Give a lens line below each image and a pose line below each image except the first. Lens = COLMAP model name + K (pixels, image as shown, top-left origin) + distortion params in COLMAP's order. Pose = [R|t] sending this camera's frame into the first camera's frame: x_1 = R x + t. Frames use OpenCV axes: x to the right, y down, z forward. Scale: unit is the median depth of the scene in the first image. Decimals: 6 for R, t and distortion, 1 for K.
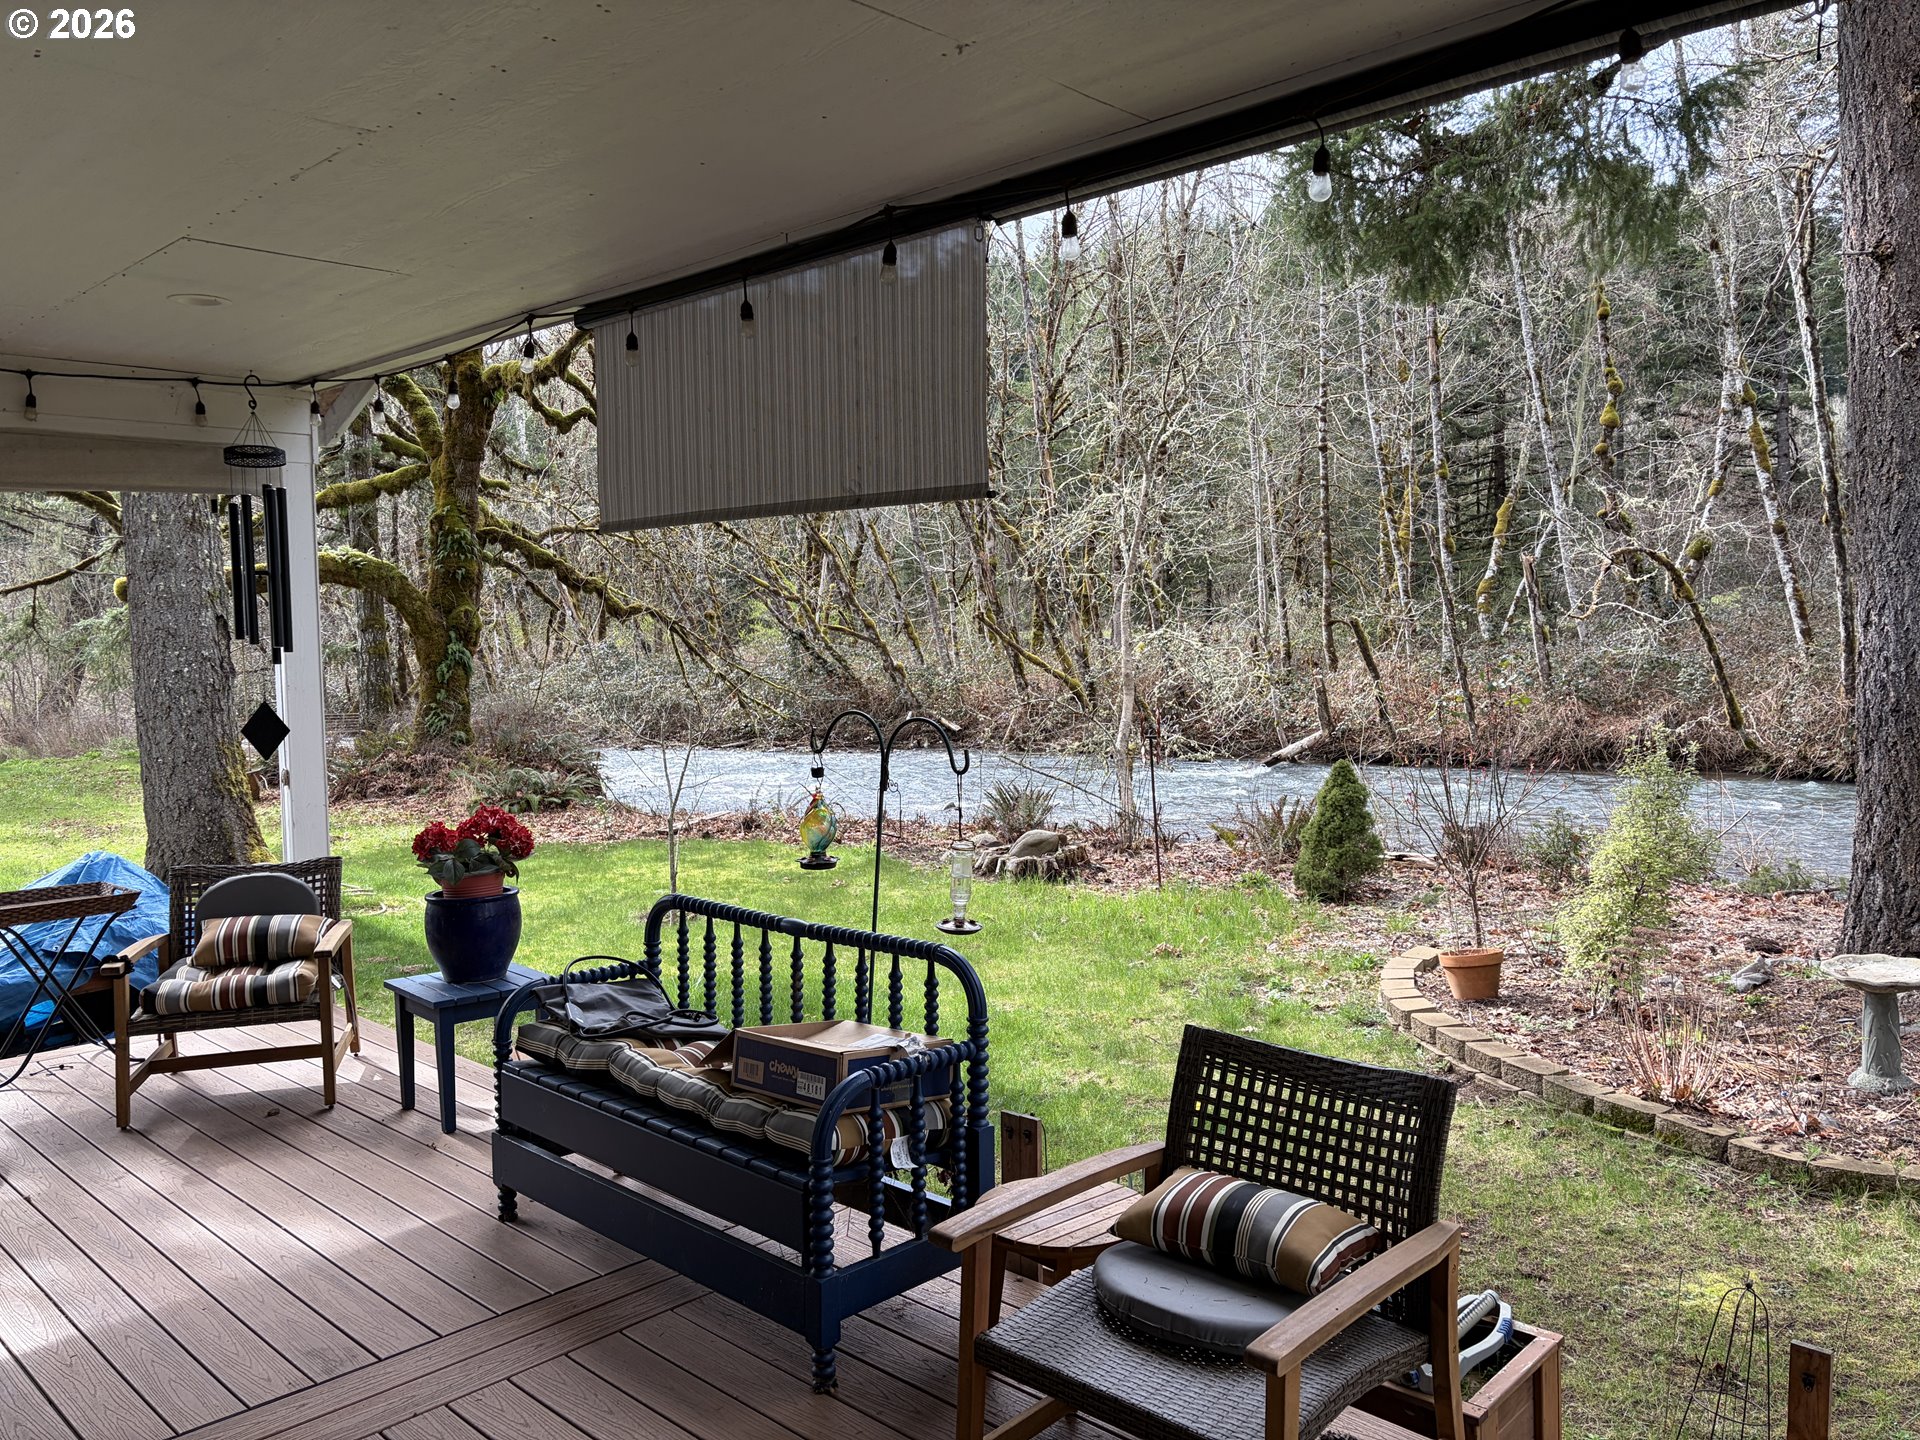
lens RADIAL K [[1441.0, 0, 959.6], [0, 1441.0, 729.7], [0, 0, 1]] dist [0.023655, -0.018955]
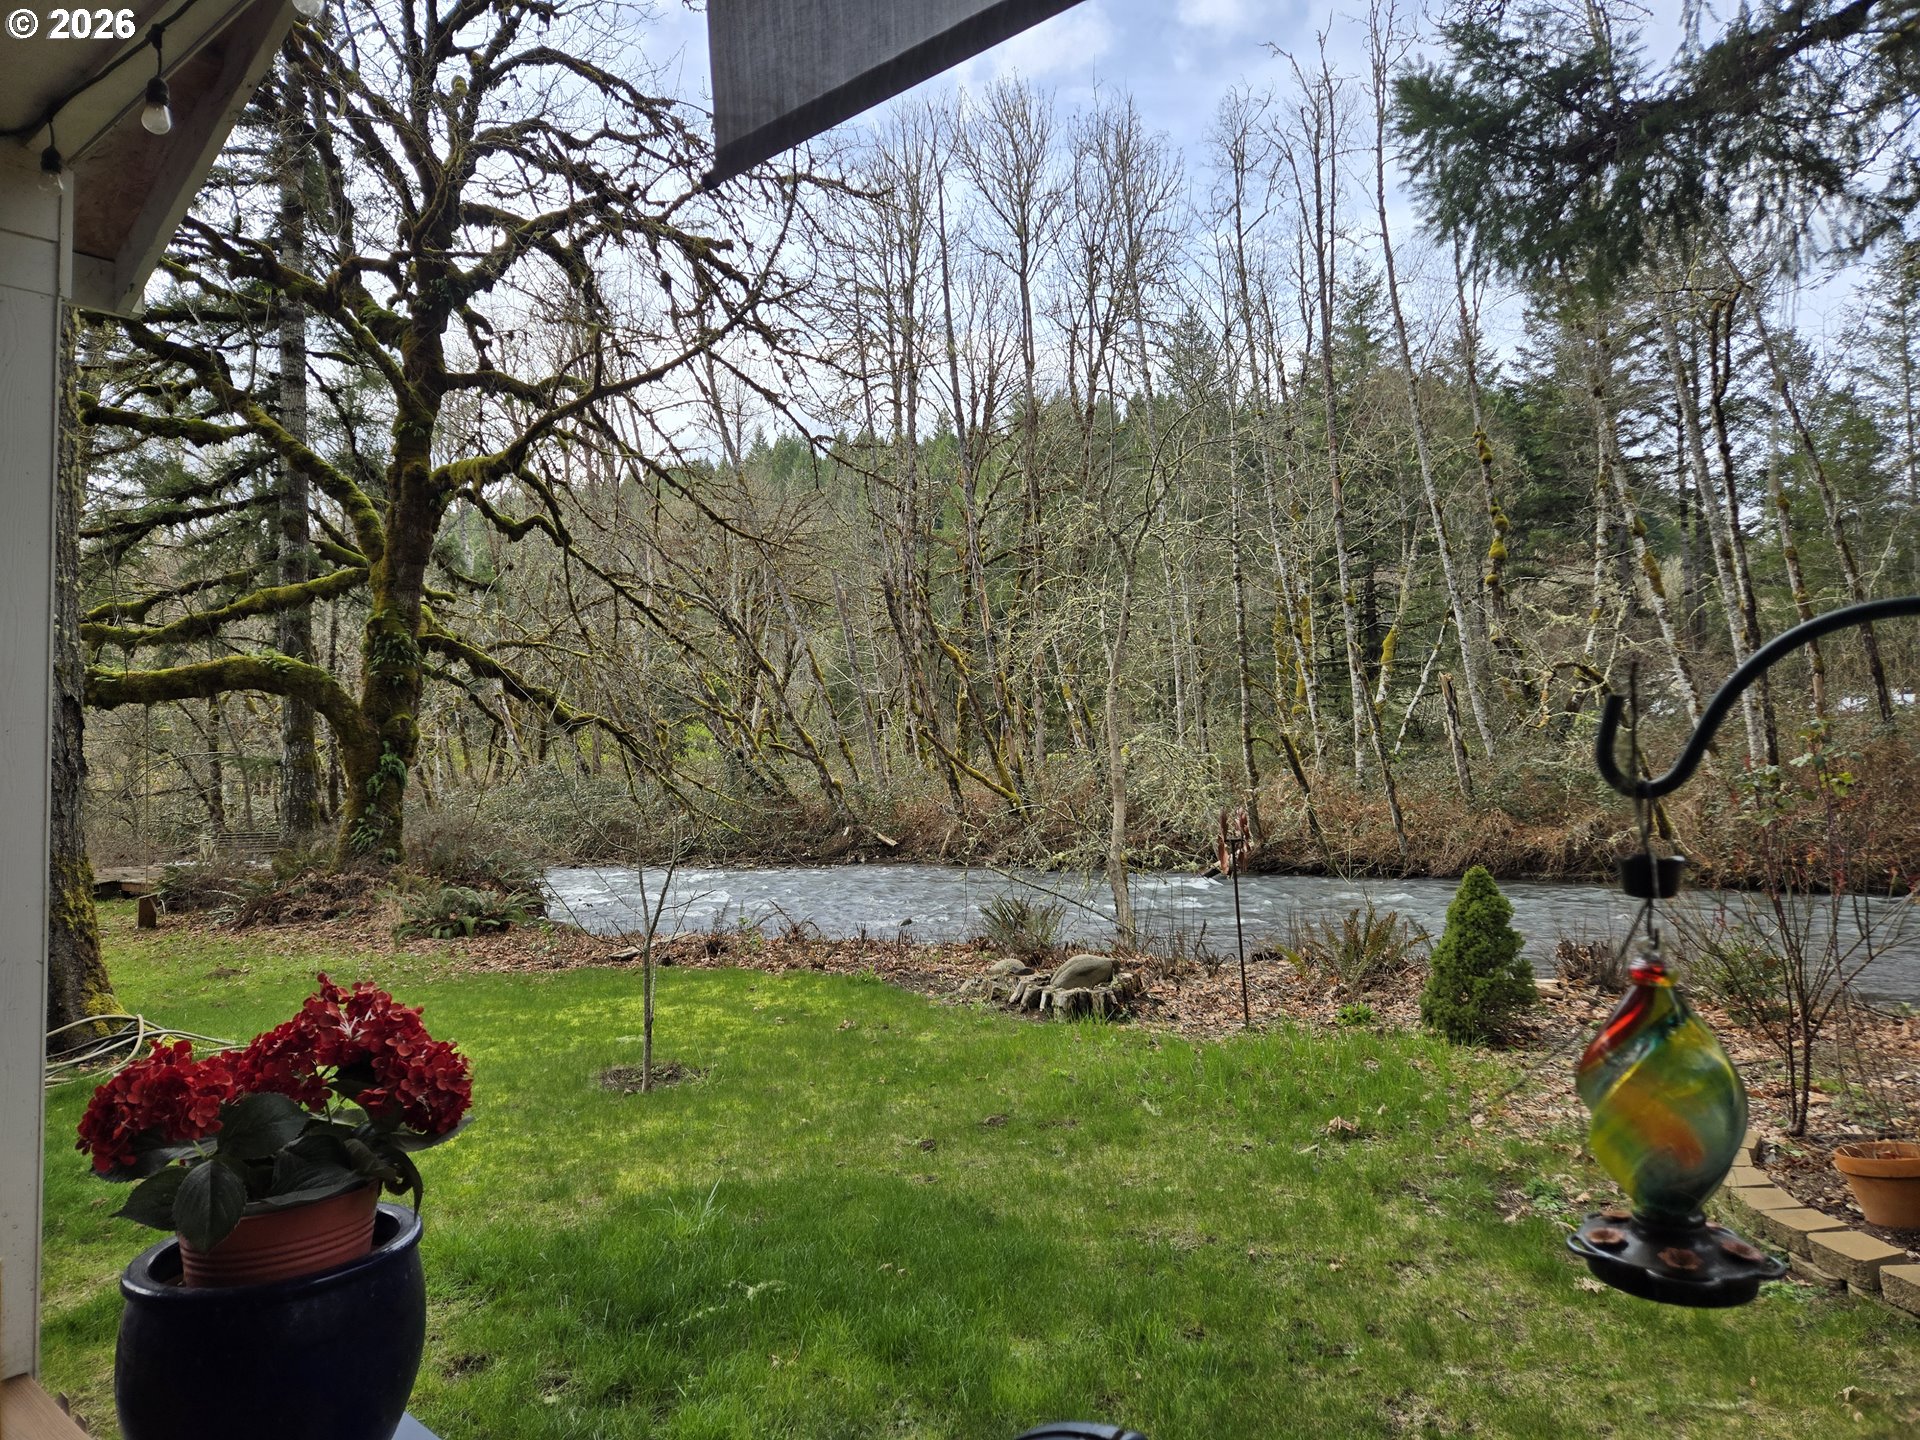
lens RADIAL K [[1272.9, 0, 947.9], [0, 1272.9, 700.2], [0, 0, 1]] dist [0.062653, -0.049095]
pose [[0.997747, 0.000412, 0.067085, -0.039959], [0.007323, 0.993337, -0.115011, 0.003983], [-0.066686, 0.115243, 0.991096, 0.134273]]
